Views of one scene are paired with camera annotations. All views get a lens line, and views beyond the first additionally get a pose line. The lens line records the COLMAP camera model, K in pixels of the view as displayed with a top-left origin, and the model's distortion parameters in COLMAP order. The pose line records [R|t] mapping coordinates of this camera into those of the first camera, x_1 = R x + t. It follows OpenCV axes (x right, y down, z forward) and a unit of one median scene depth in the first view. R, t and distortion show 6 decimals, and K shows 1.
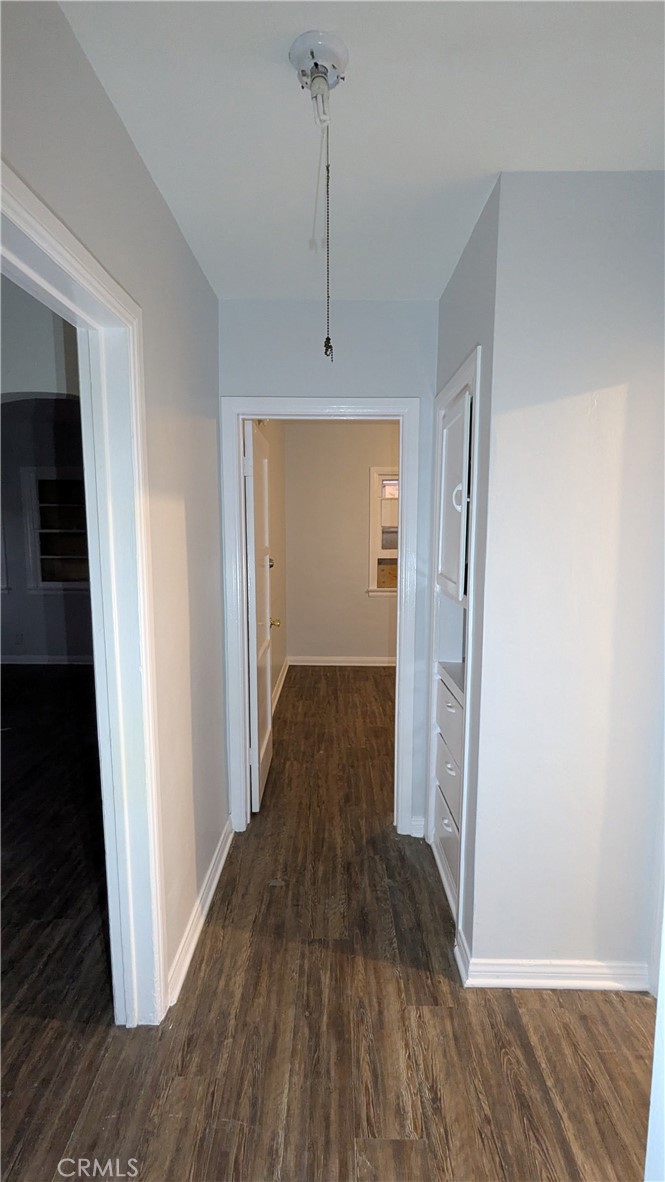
lens RADIAL K [[559.8, 0, 332.8], [0, 559.8, 597.8], [0, 0, 1]] dist [-0.006388, 0.005444]
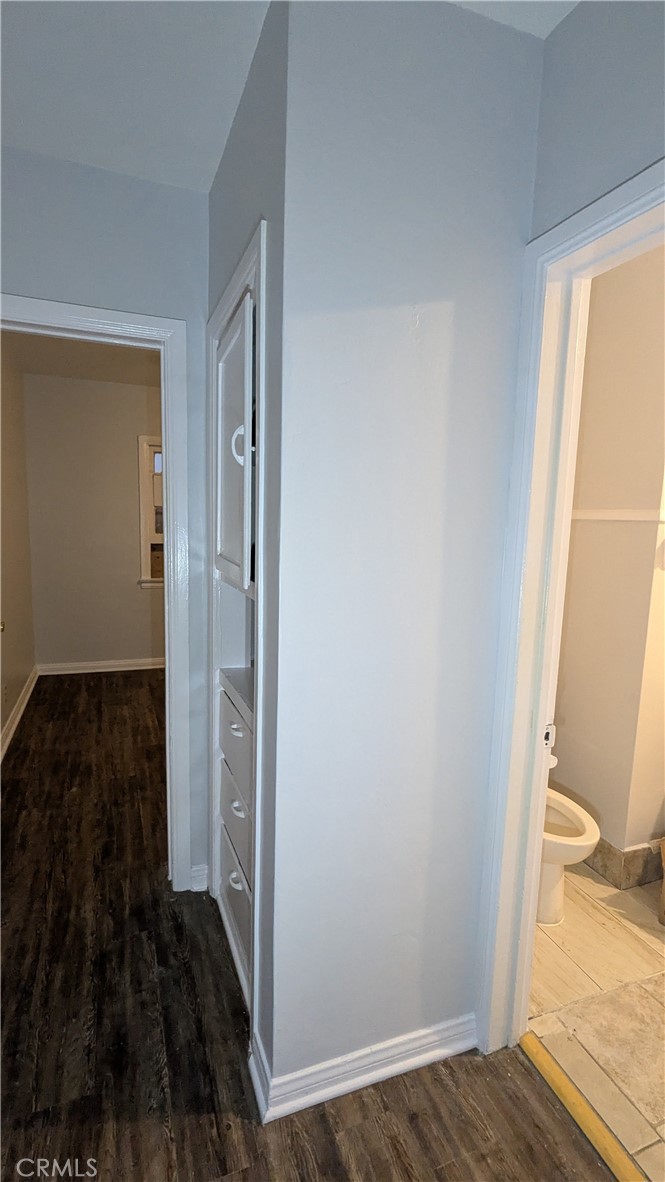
lens RADIAL K [[559.8, 0, 335.3], [0, 559.8, 592.5], [0, 0, 1]] dist [-0.006388, 0.005444]
pose [[0.928379, -0.023045, 0.370921, 0.057162], [0.021011, 0.999734, 0.009523, 0.005027], [-0.371041, -0.001048, 0.928616, 0.242361]]
